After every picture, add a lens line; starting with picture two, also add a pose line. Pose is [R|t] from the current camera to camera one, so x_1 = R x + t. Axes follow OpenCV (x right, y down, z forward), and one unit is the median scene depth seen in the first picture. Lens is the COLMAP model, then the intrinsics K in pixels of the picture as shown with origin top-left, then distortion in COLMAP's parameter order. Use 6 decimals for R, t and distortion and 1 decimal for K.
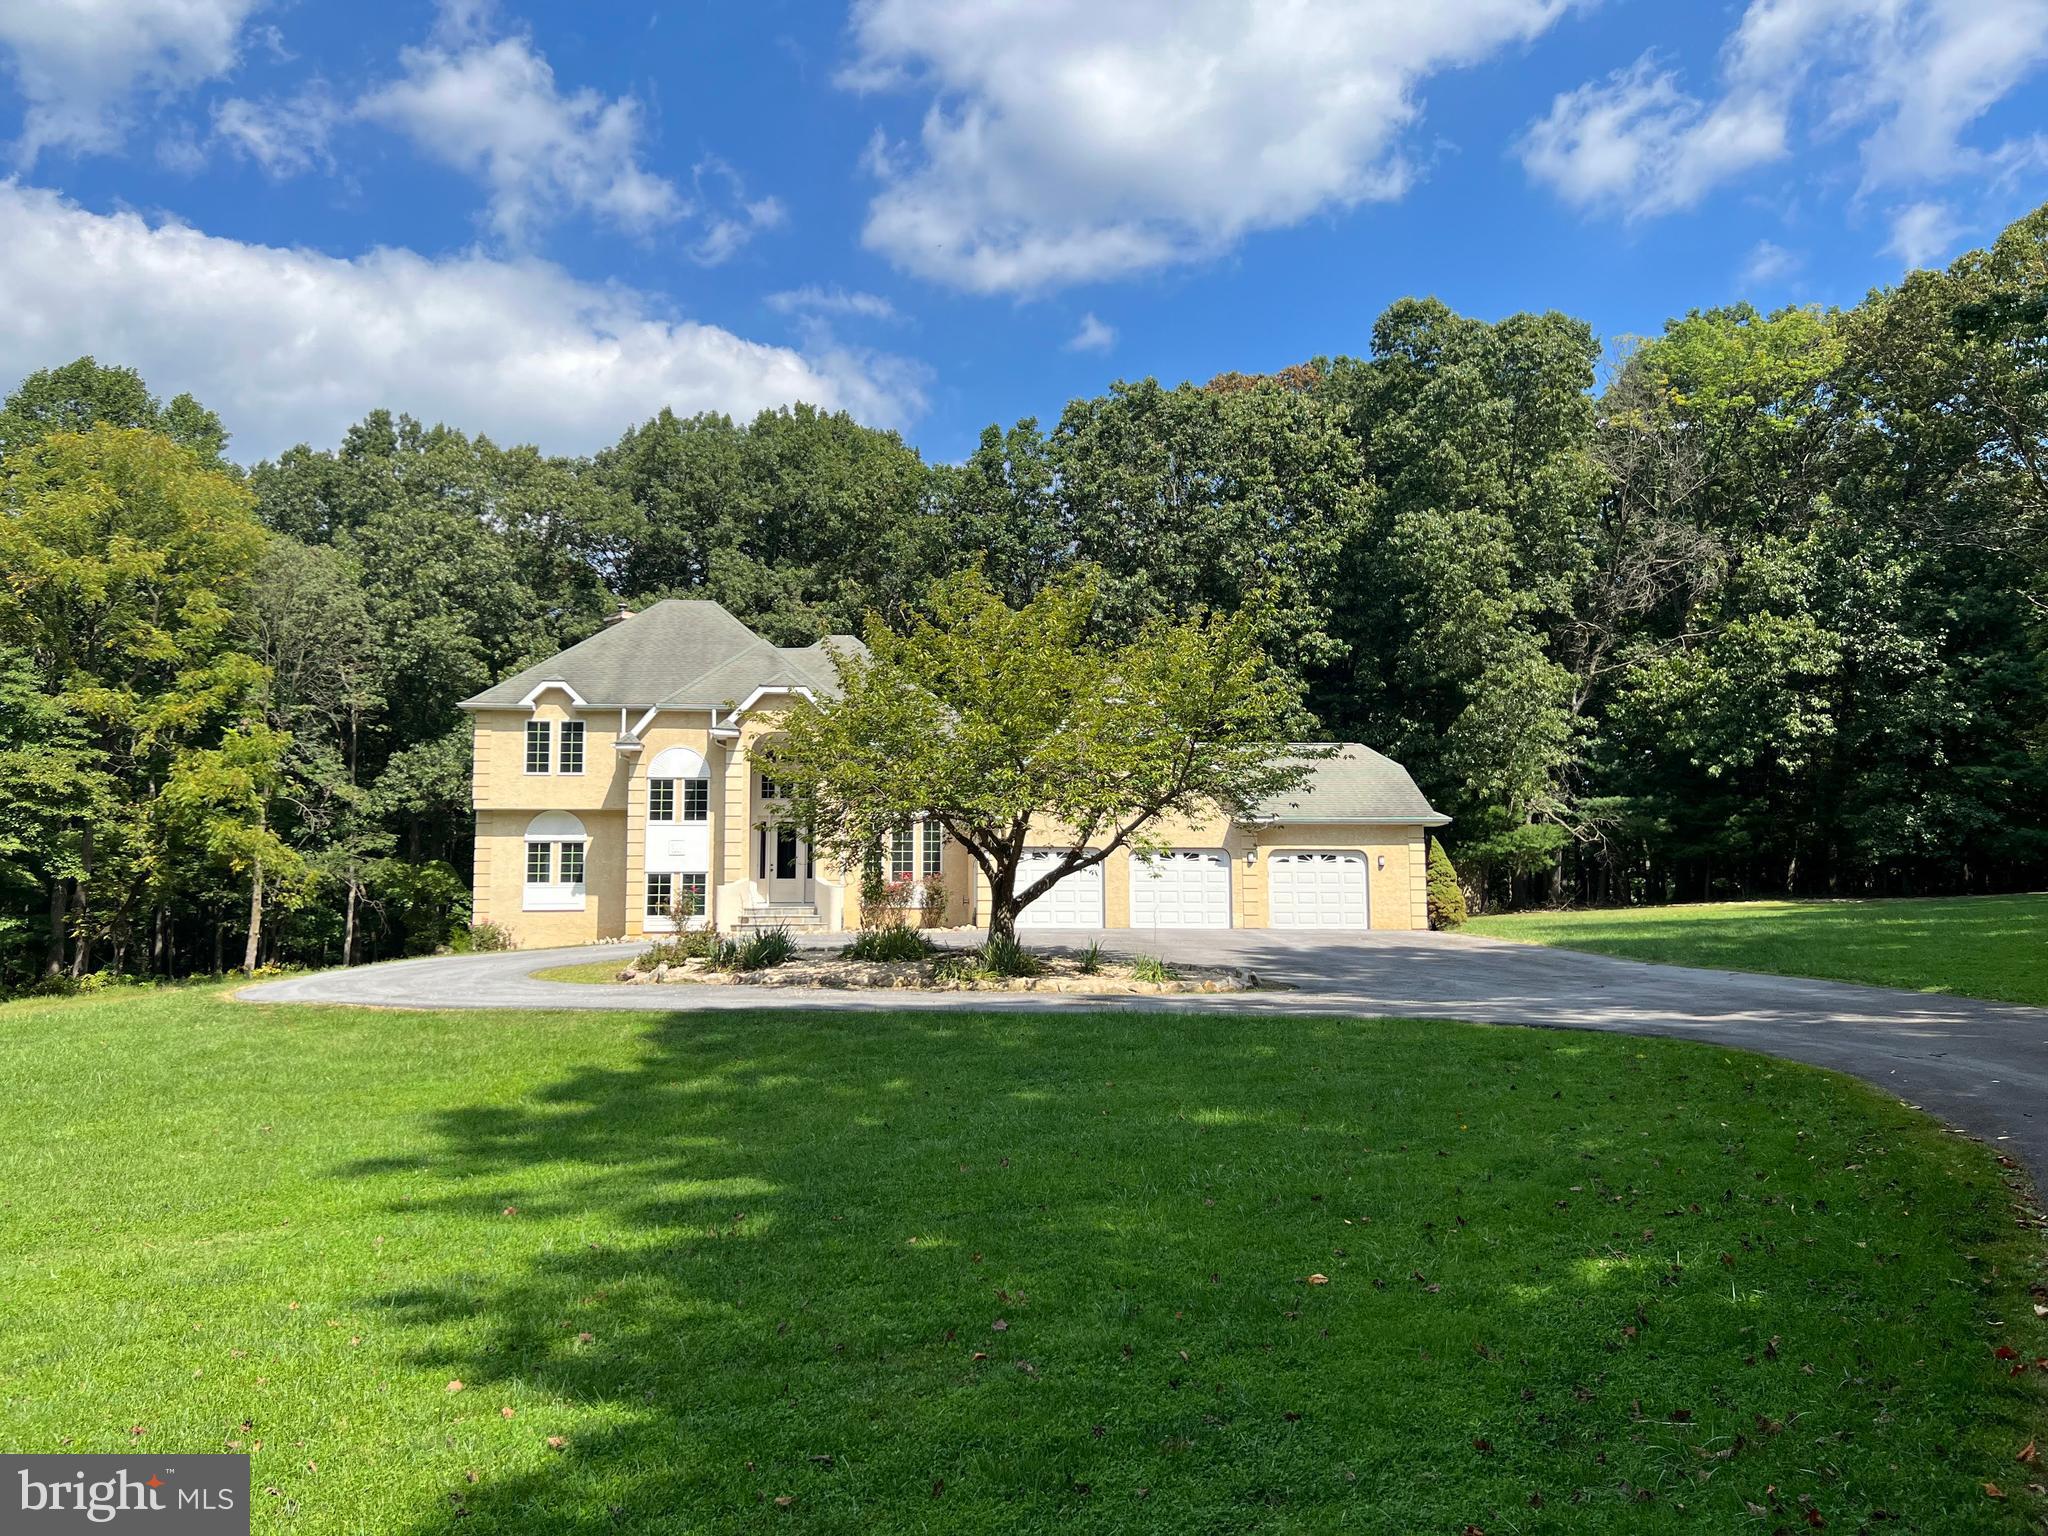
lens RADIAL K [[1532.5, 0, 1027.2], [0, 1532.5, 756.8], [0, 0, 1]] dist [0.057974, -0.048553]
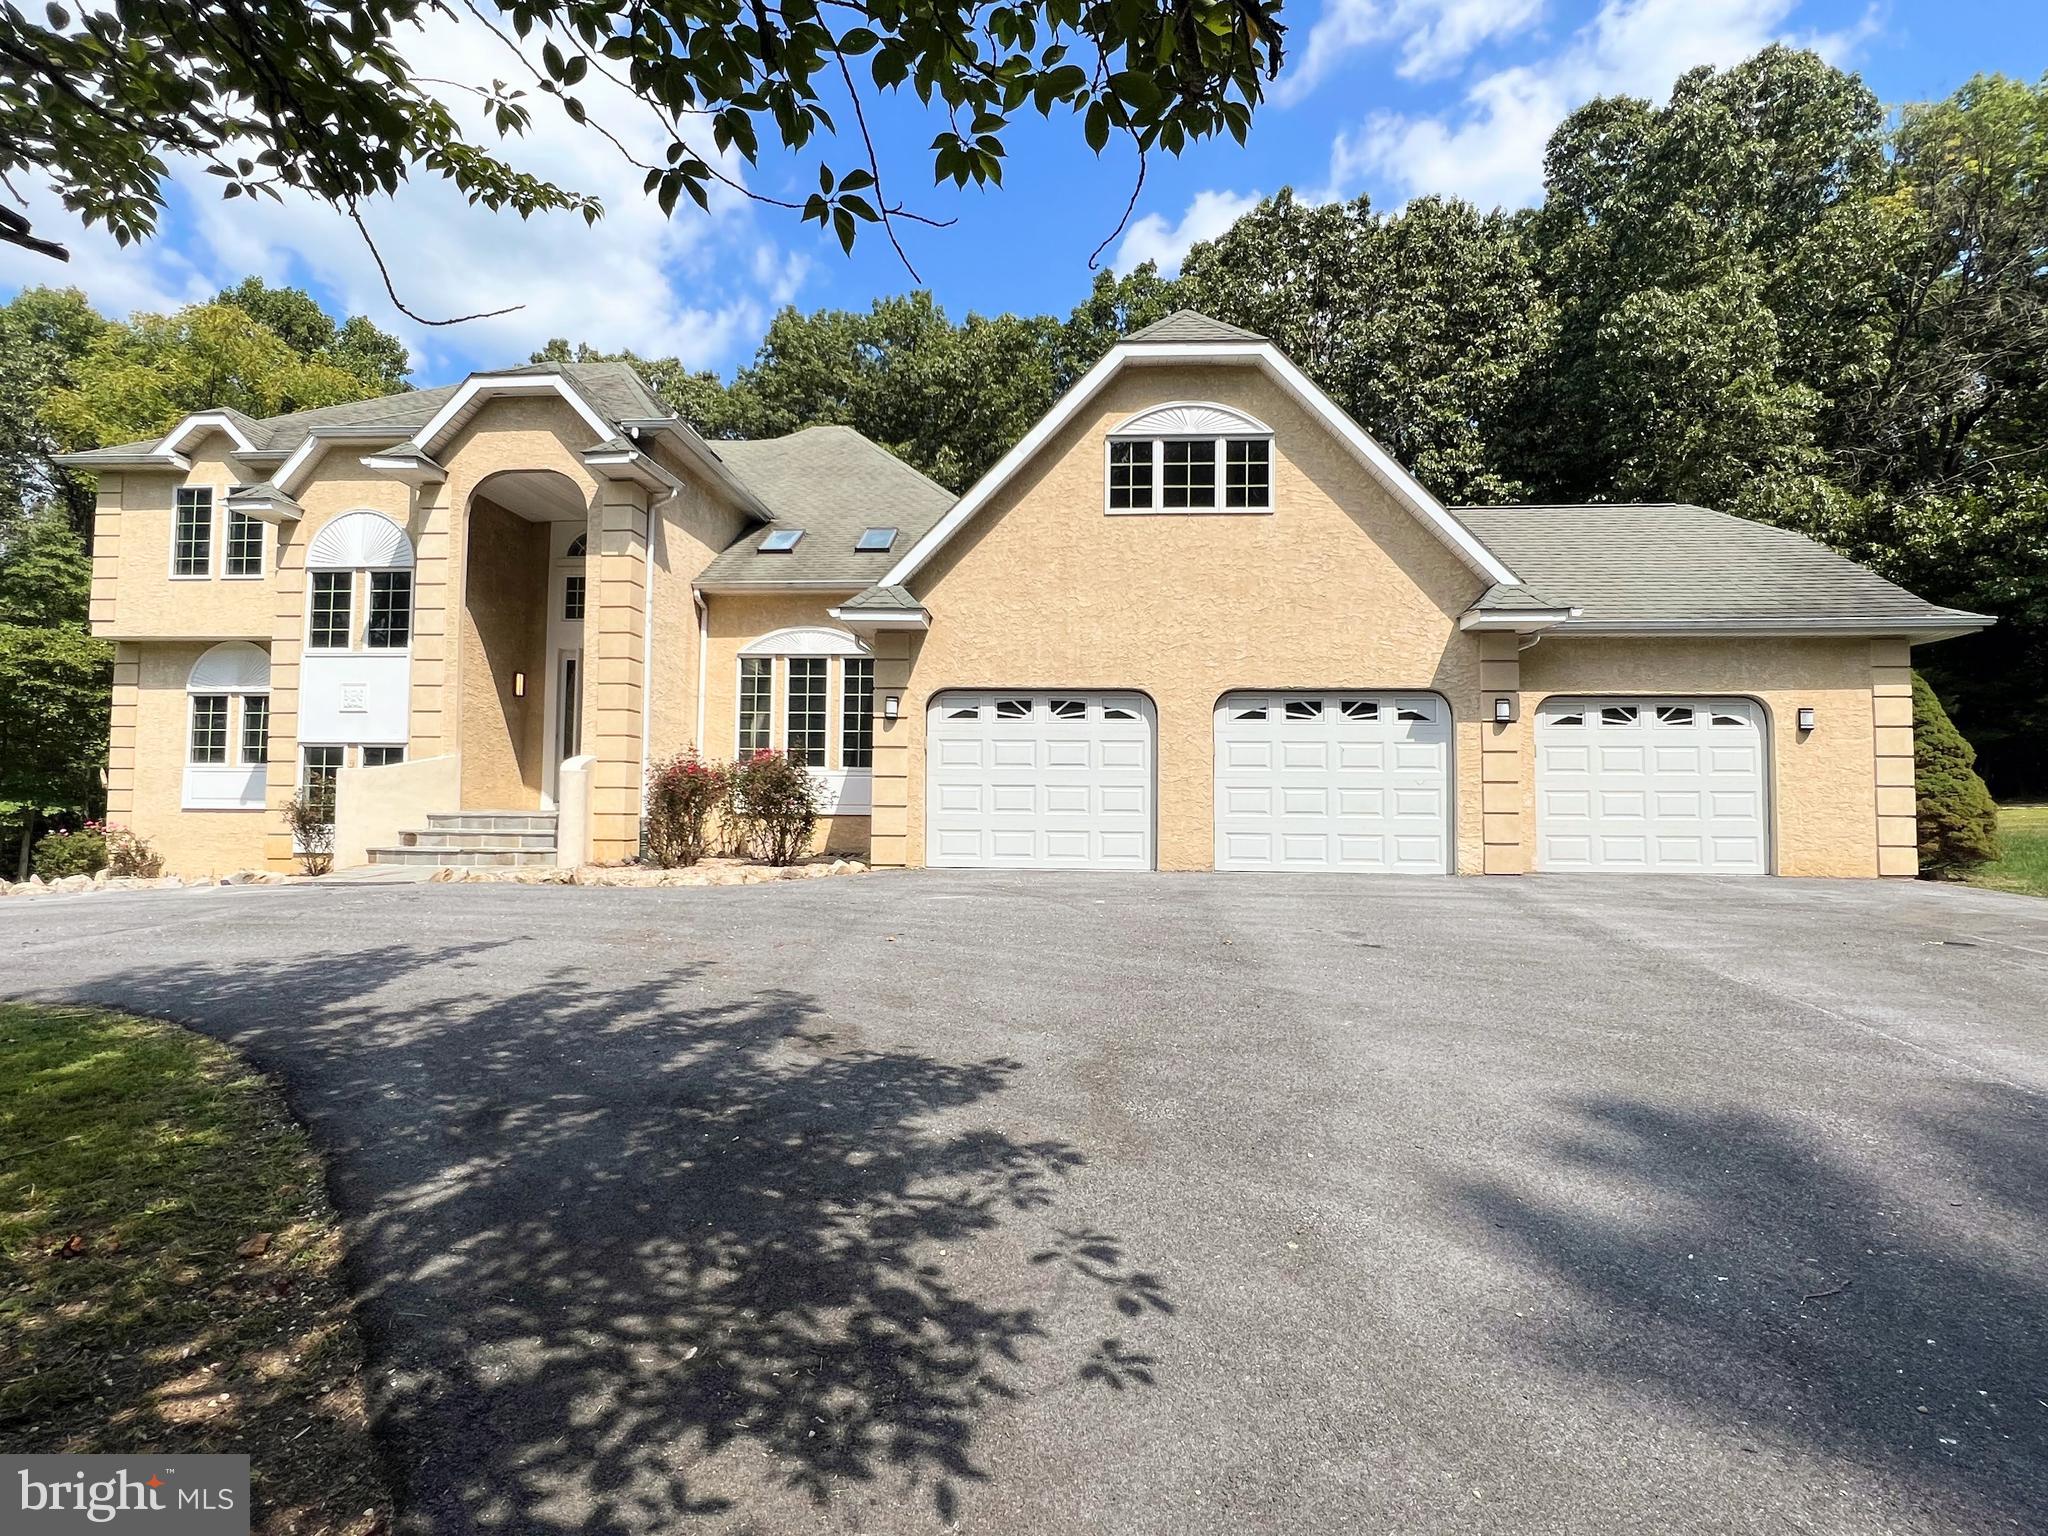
lens RADIAL K [[1010.8, 0, 1027.4], [0, 1010.8, 758.0], [0, 0, 1]] dist [-0.005421, -0.001957]
pose [[0.985102, 0.003061, -0.171946, 0.060797], [0.007436, 0.998148, 0.060371, 0.058539], [0.171813, -0.060751, 0.983255, 0.670022]]
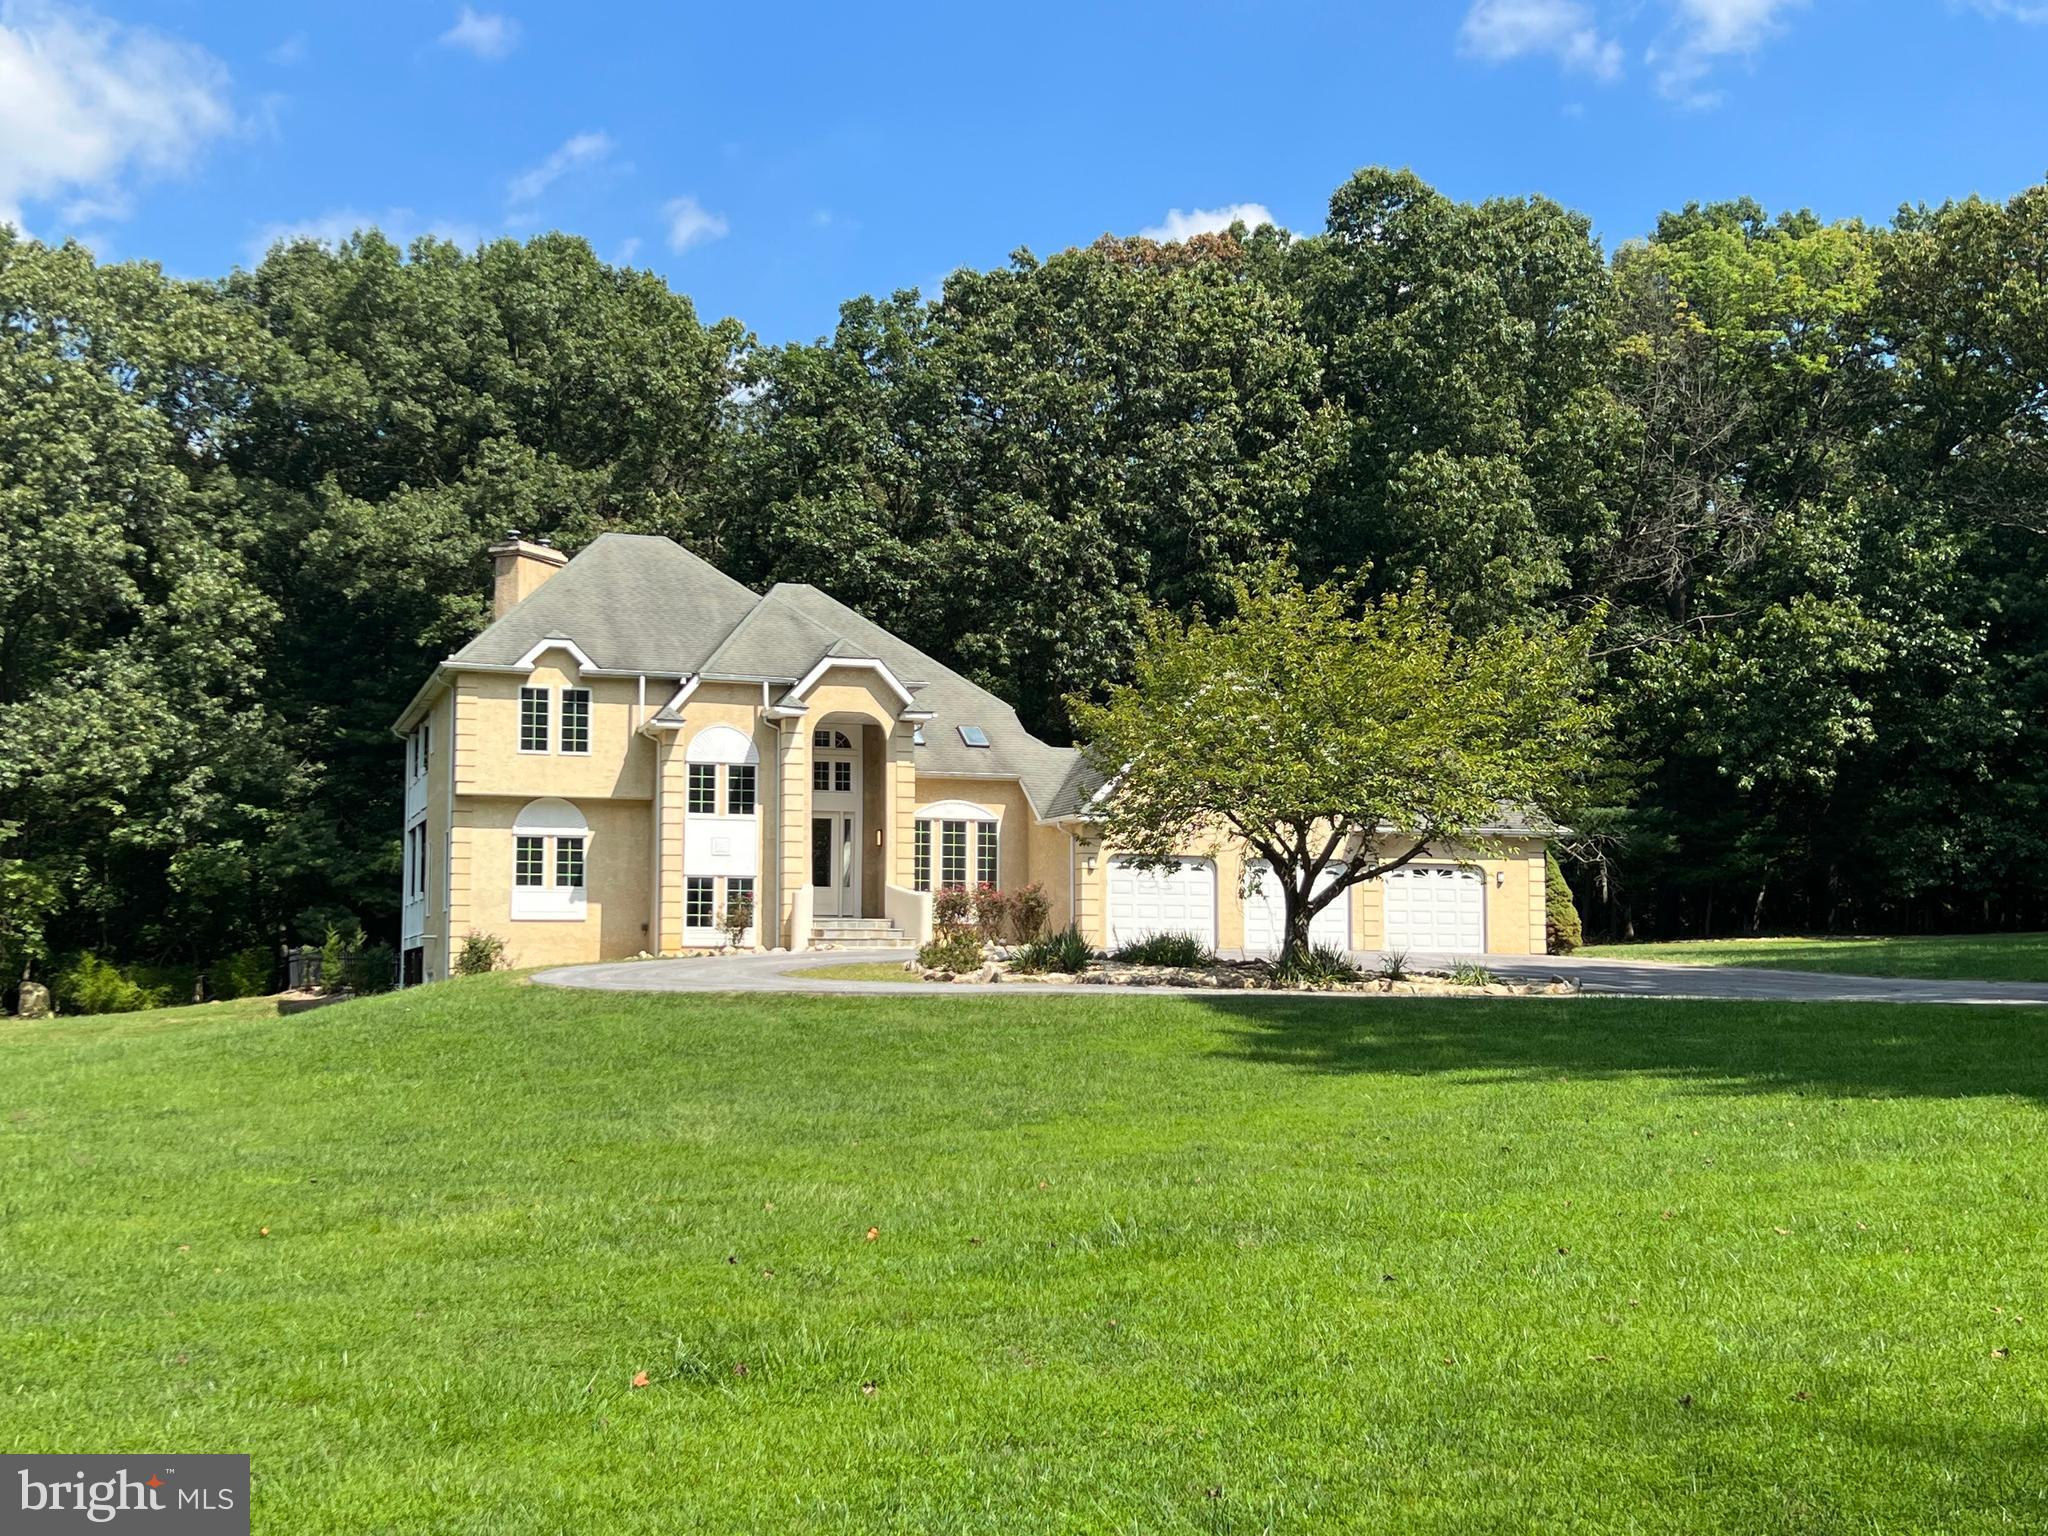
lens RADIAL K [[2386.2, 0, 1028.3], [0, 2386.2, 766.7], [0, 0, 1]] dist [0.114711, 0.000000]
pose [[0.974872, 0.027783, 0.221027, -0.340726], [-0.031582, 0.999408, 0.013674, -0.006906], [-0.220516, -0.020311, 0.975172, -0.290715]]
